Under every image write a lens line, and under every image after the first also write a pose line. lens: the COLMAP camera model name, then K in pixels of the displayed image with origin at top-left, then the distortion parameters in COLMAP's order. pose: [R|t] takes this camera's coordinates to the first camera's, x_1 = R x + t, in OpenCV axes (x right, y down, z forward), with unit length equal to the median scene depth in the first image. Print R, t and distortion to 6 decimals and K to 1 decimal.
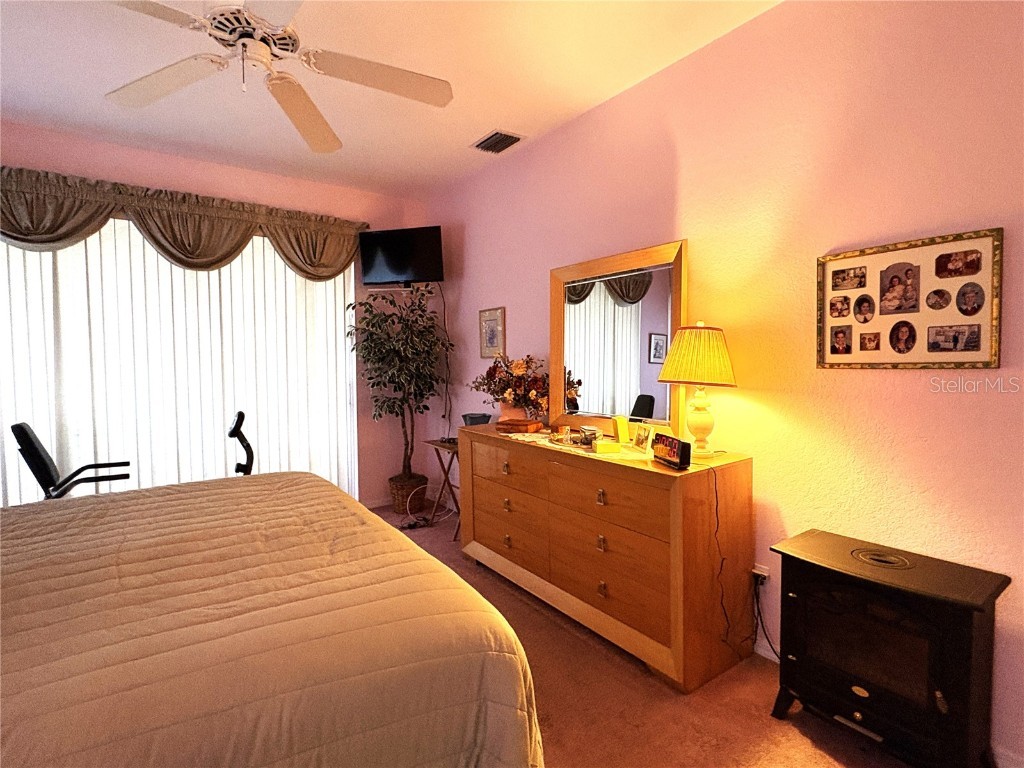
lens RADIAL K [[524.5, 0, 508.7], [0, 524.5, 382.9], [0, 0, 1]] dist [-0.000332, 0.002469]
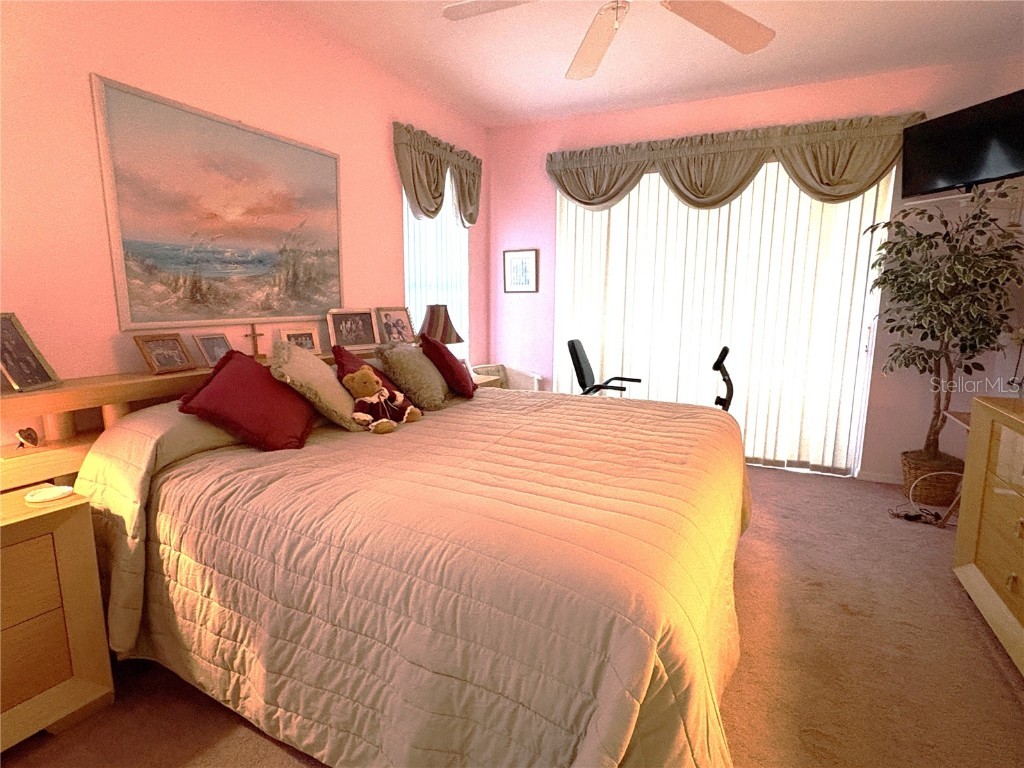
lens RADIAL K [[524.5, 0, 510.0], [0, 524.5, 384.8], [0, 0, 1]] dist [-0.000332, 0.002469]
pose [[0.486051, 0.150072, -0.860949, 0.173637], [-0.053080, 0.988396, 0.142321, 0.005402], [0.872317, -0.023476, 0.488377, 0.132726]]
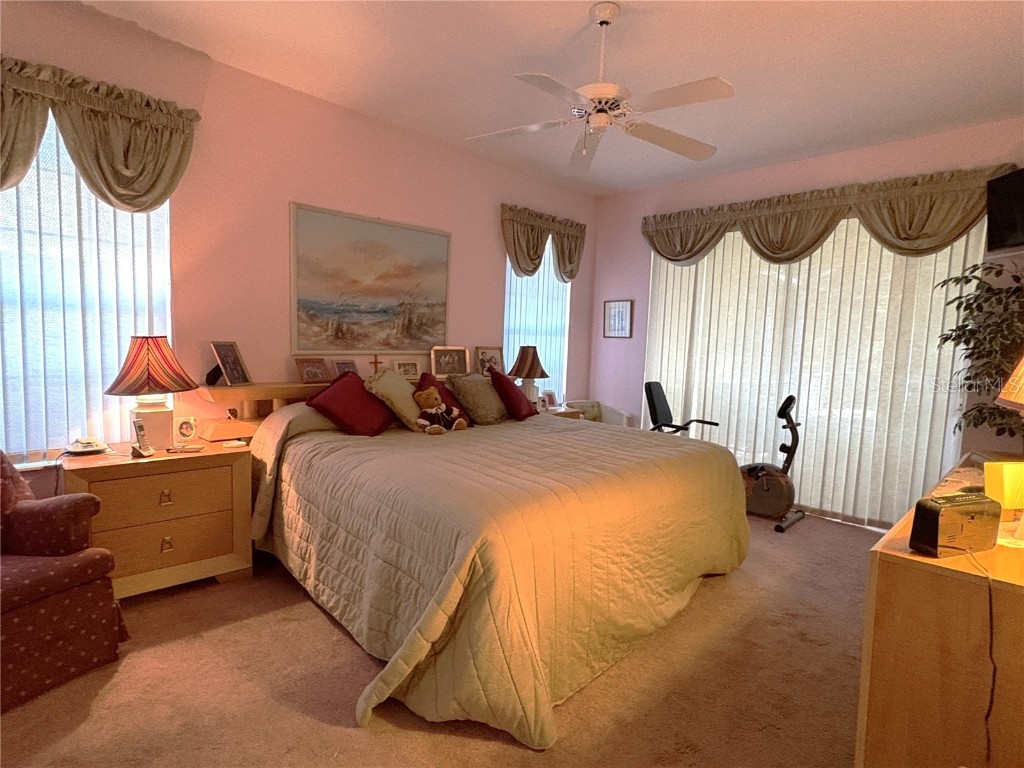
lens RADIAL K [[524.5, 0, 507.1], [0, 524.5, 388.1], [0, 0, 1]] dist [-0.000332, 0.002469]
pose [[0.159093, 0.107151, -0.981432, 0.422143], [-0.085751, 0.991836, 0.094387, -0.009993], [0.983533, 0.069142, 0.166982, 0.262880]]
